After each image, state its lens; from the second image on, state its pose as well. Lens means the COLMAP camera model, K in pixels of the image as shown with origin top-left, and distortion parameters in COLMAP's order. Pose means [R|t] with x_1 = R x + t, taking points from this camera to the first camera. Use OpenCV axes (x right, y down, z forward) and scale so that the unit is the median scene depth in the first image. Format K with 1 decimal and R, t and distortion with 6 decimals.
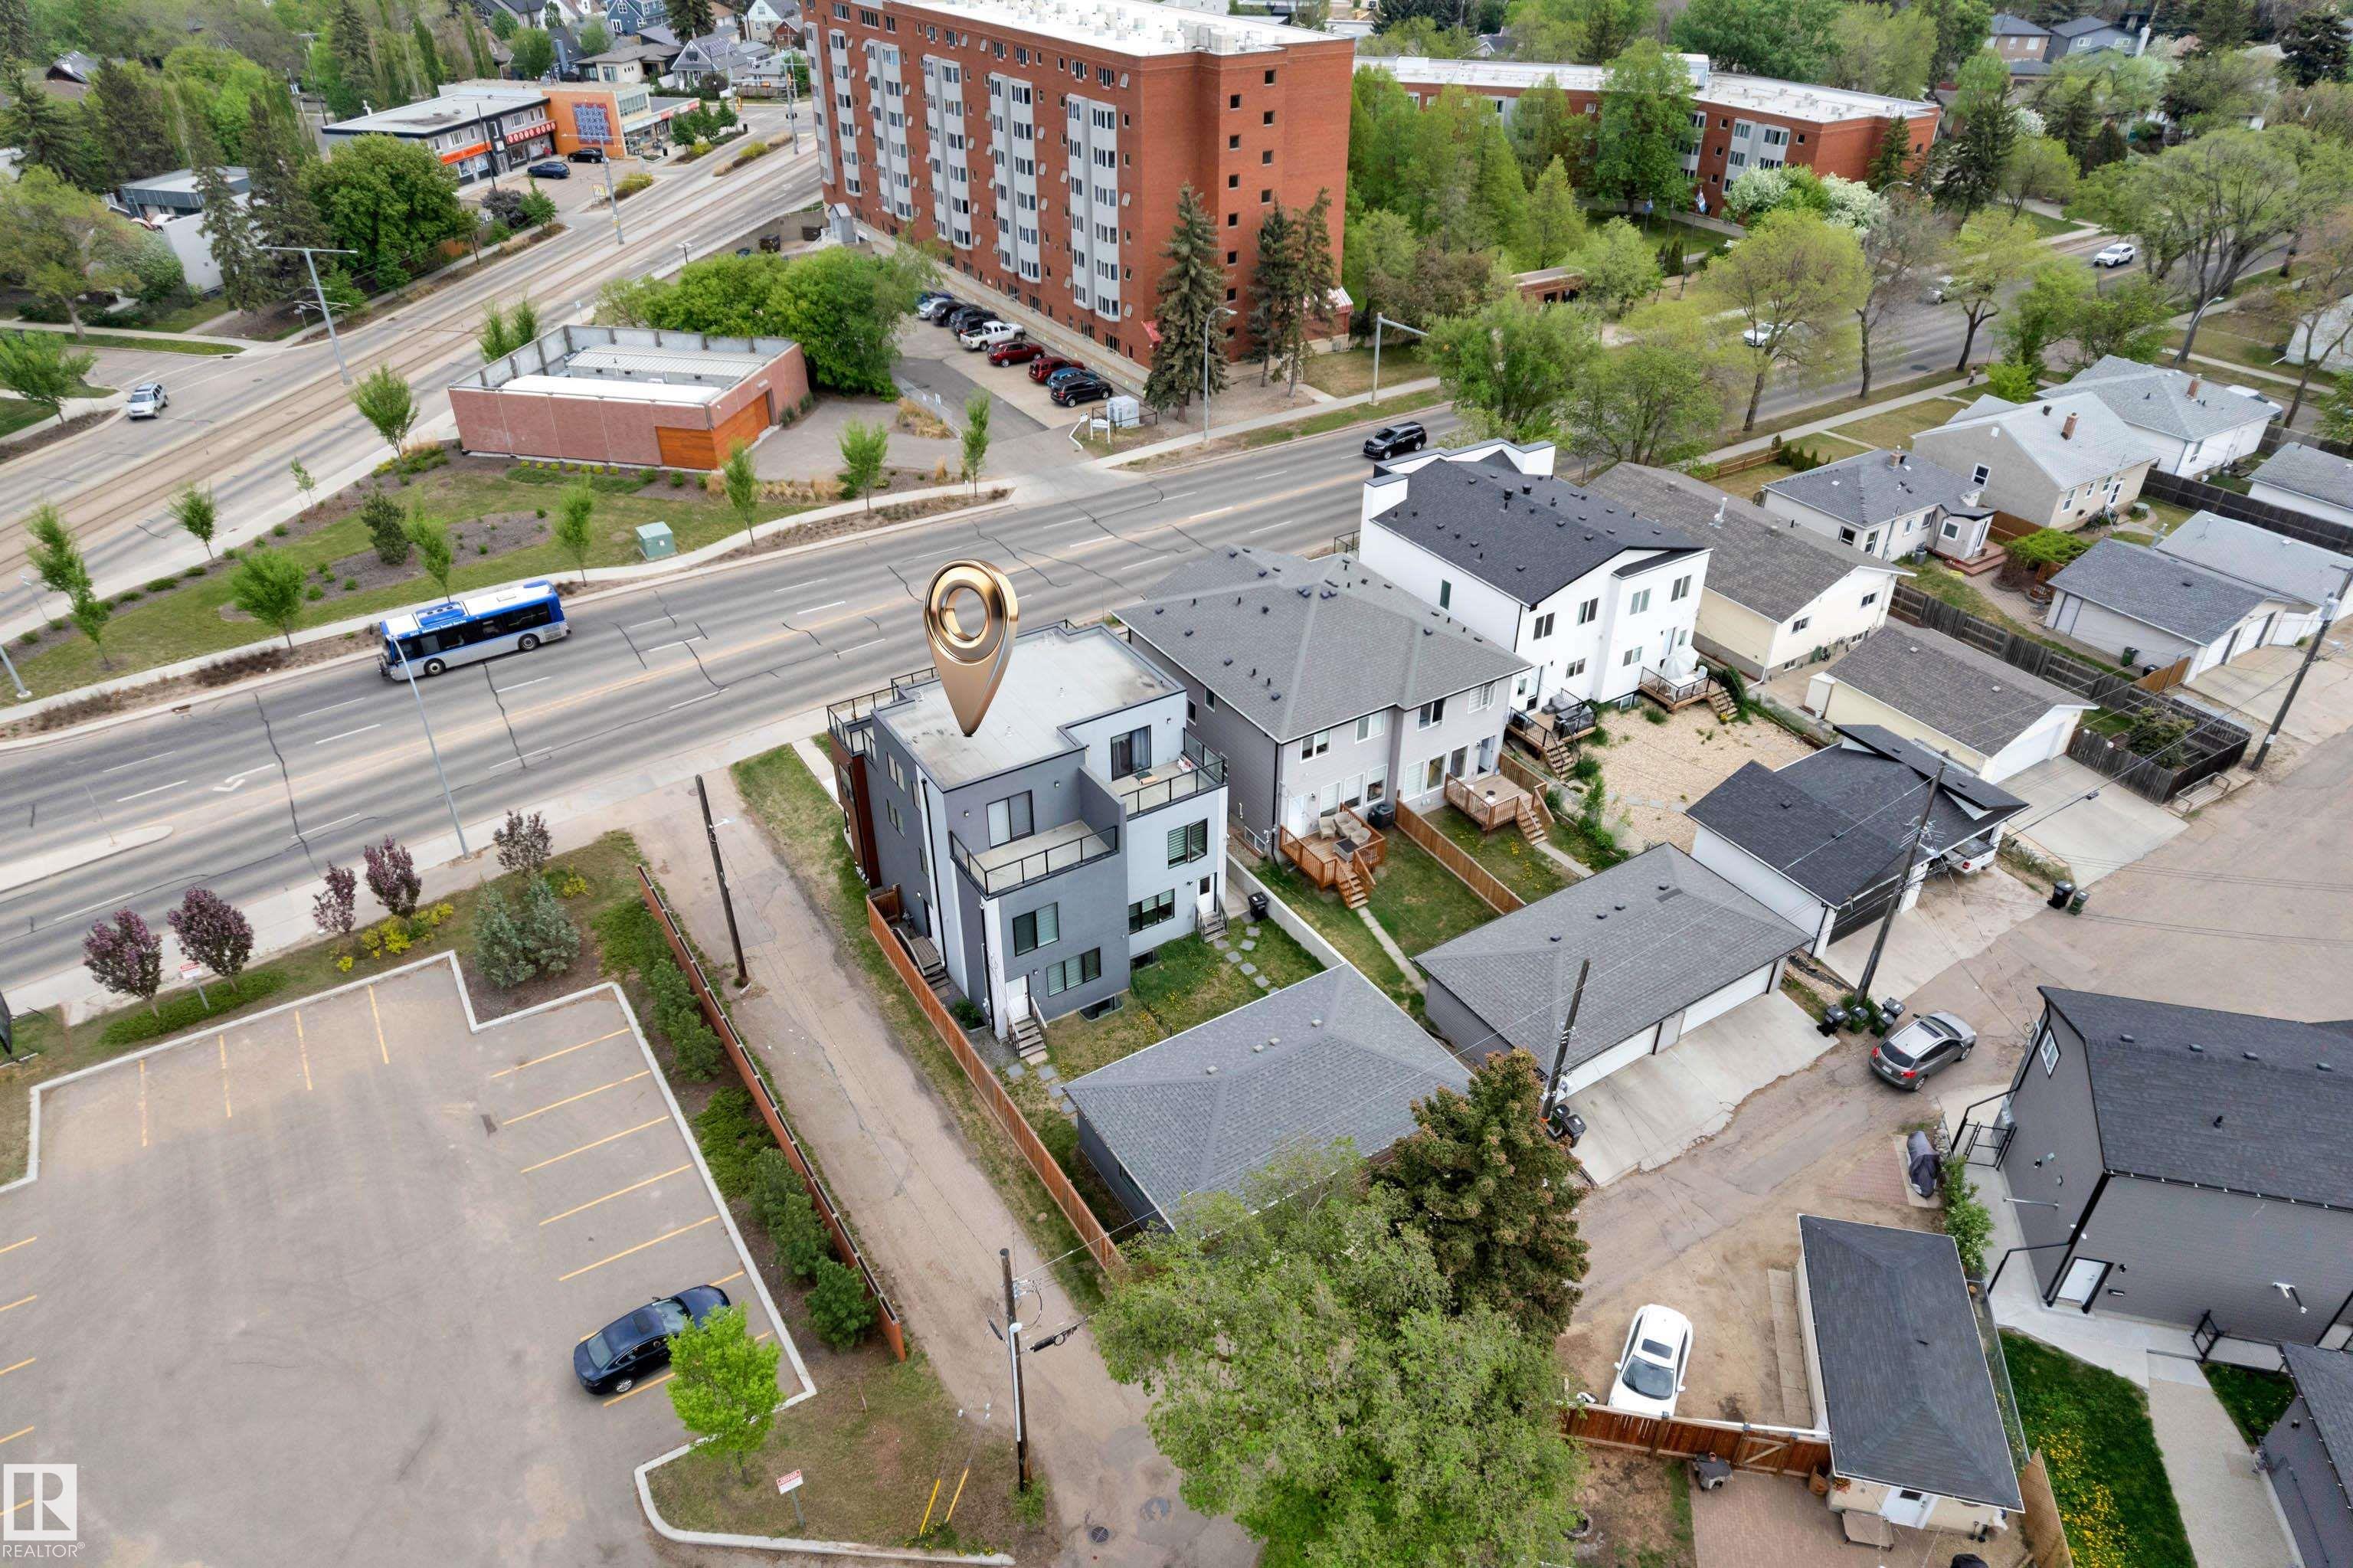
lens RADIAL K [[1472.2, 0, 1176.5], [0, 1472.2, 815.6], [0, 0, 1]] dist [-0.057964, 0.051859]
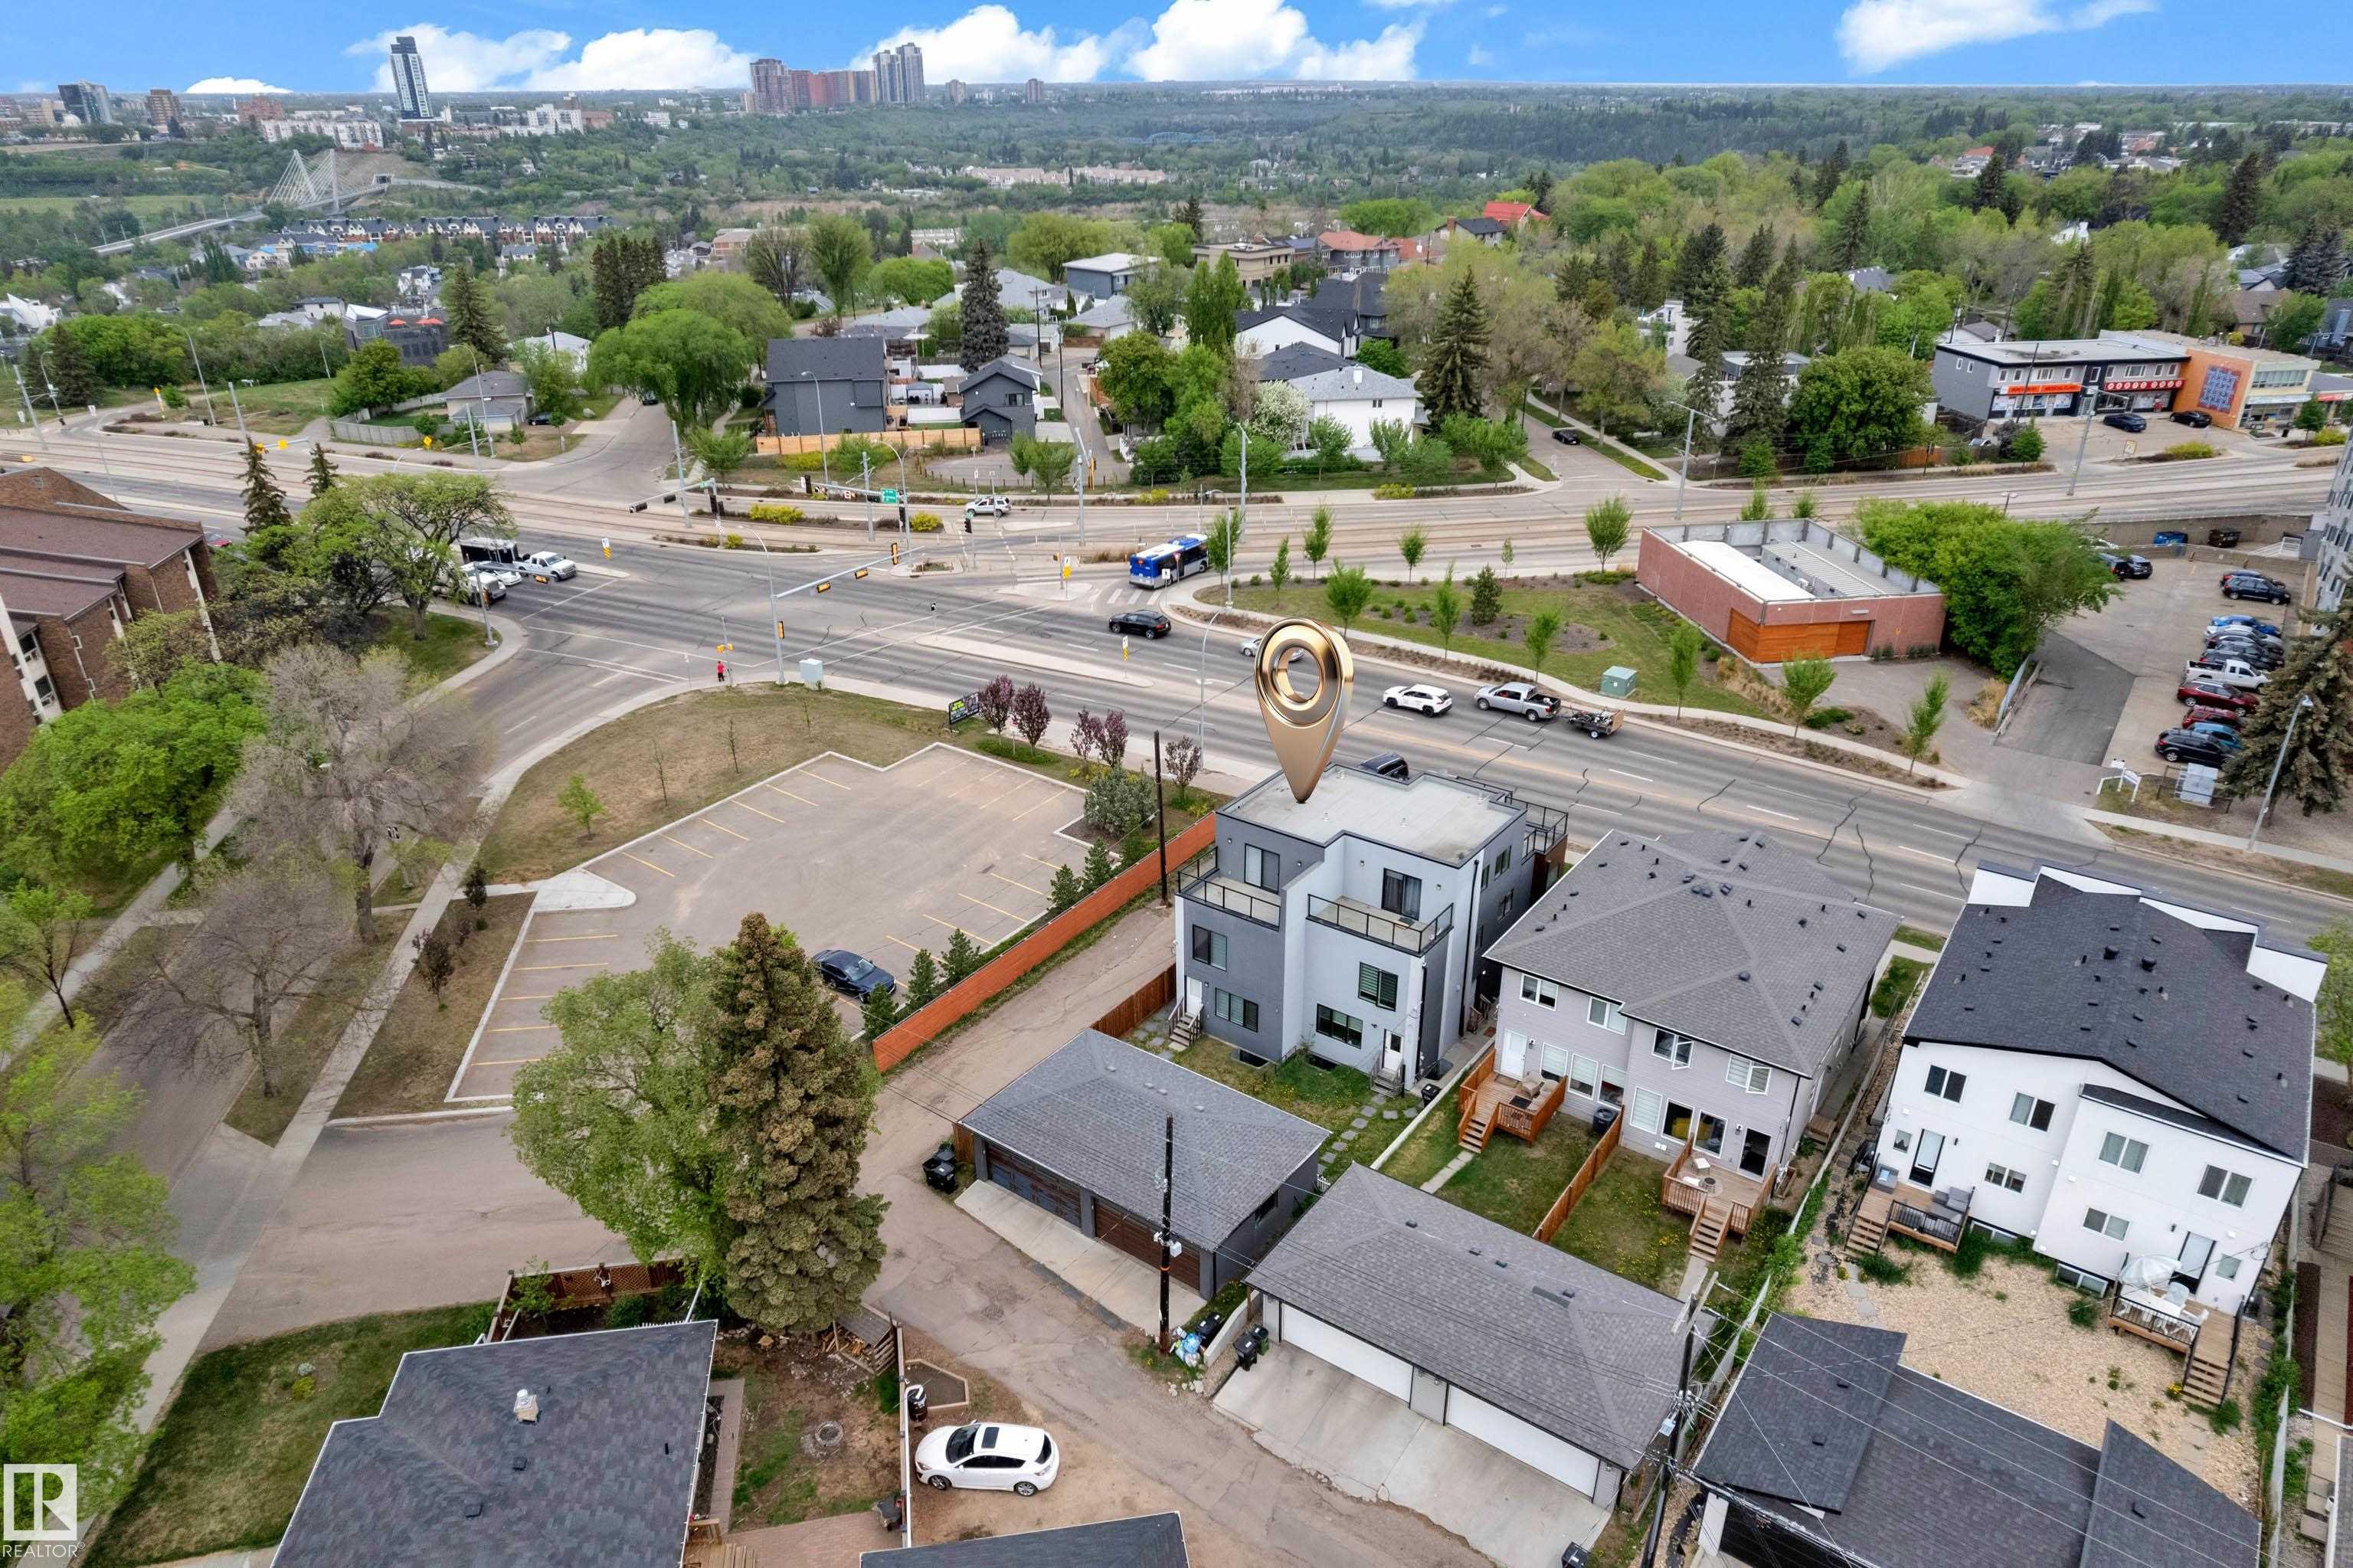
lens RADIAL K [[1472.2, 0, 1176.5], [0, 1472.2, 815.6], [0, 0, 1]] dist [-0.057964, 0.051859]
pose [[0.372080, 0.417025, -0.829245, 0.510369], [-0.524097, 0.831739, 0.183118, -0.131811], [0.766080, 0.366470, 0.528035, 0.175300]]
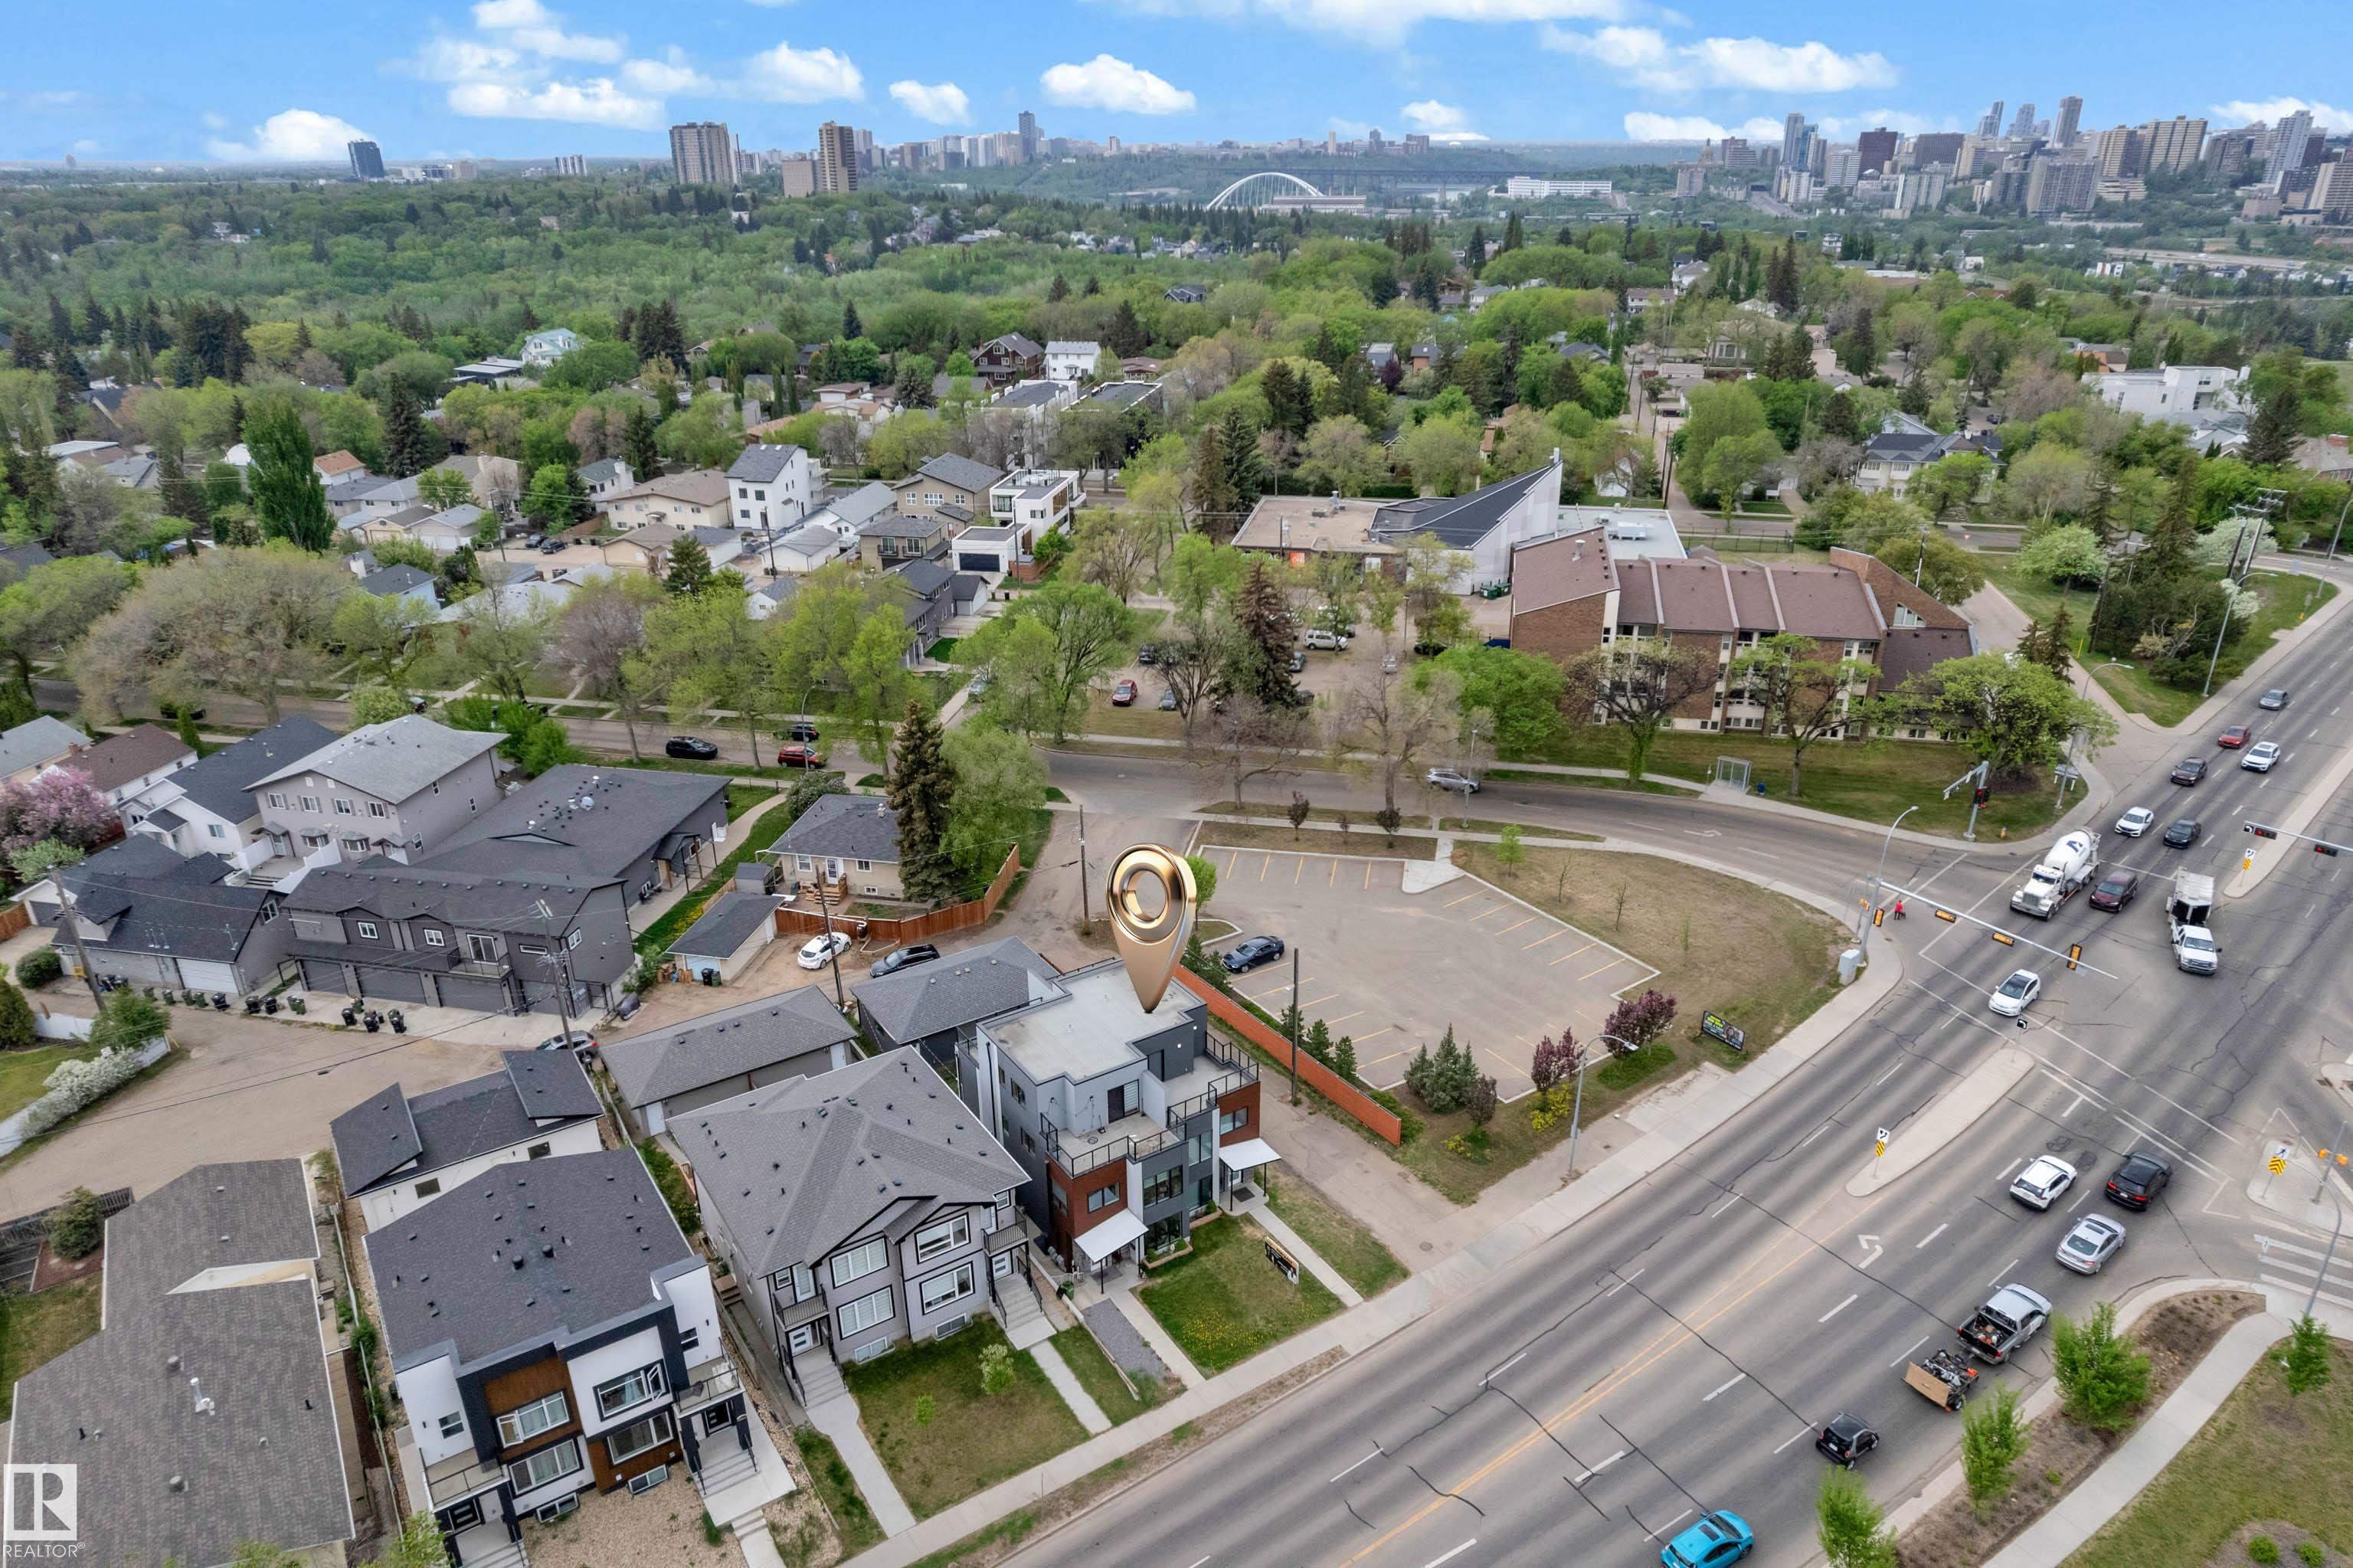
lens RADIAL K [[1472.2, 0, 1176.5], [0, 1472.2, 815.6], [0, 0, 1]] dist [-0.057964, 0.051859]
pose [[-0.999889, 0.014891, -0.001021, -0.116277], [0.006604, 0.502735, 0.864416, -0.861440], [0.013386, 0.864312, -0.502777, 0.978914]]
